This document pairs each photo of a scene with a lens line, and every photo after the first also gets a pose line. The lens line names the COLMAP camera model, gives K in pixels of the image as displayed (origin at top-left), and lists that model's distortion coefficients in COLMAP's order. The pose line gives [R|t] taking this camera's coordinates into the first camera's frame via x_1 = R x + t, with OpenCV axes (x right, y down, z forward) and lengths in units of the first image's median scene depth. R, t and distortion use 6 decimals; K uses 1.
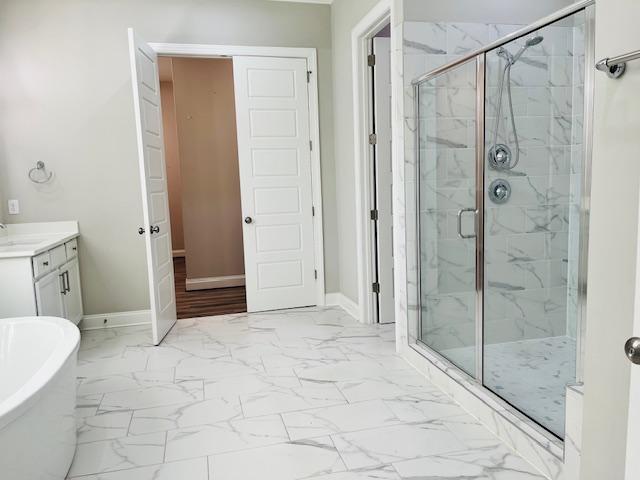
lens RADIAL K [[487.9, 0, 317.9], [0, 487.9, 242.2], [0, 0, 1]] dist [0.030741, -0.011290]
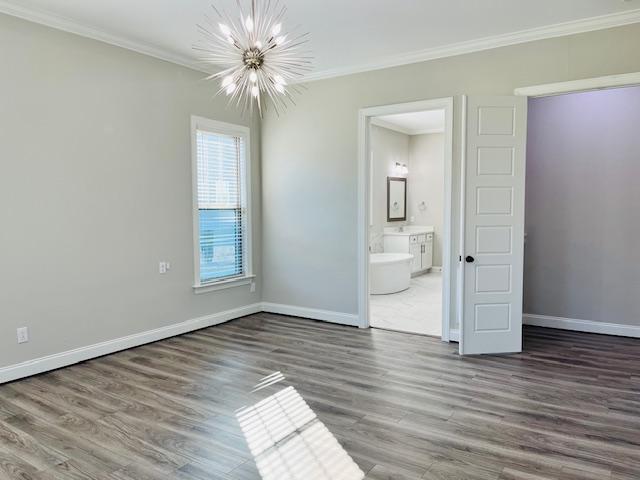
lens RADIAL K [[487.9, 0, 320.9], [0, 487.9, 239.9], [0, 0, 1]] dist [0.030741, -0.011290]
pose [[0.676296, 0.083403, -0.731893, 0.983089], [-0.114632, 0.993381, 0.007277, 0.075806], [0.727656, 0.078977, 0.681380, -1.130199]]
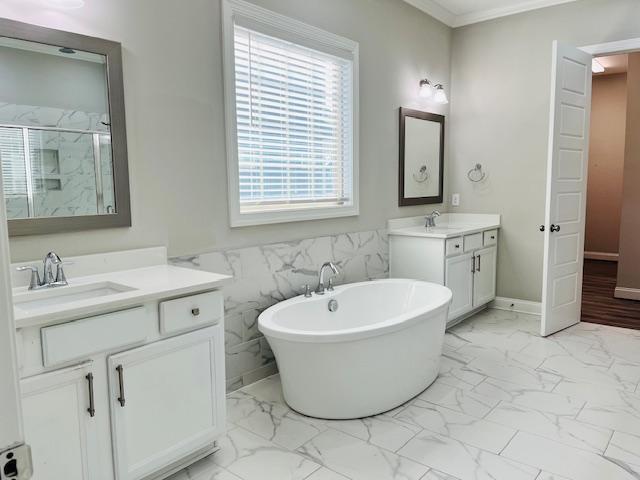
lens RADIAL K [[487.9, 0, 320.2], [0, 487.9, 244.2], [0, 0, 1]] dist [0.030741, -0.011290]
pose [[0.591897, 0.127834, -0.795812, 0.209427], [-0.114637, 0.990657, 0.073869, -0.011950], [0.797820, 0.047506, 0.601021, -0.037594]]
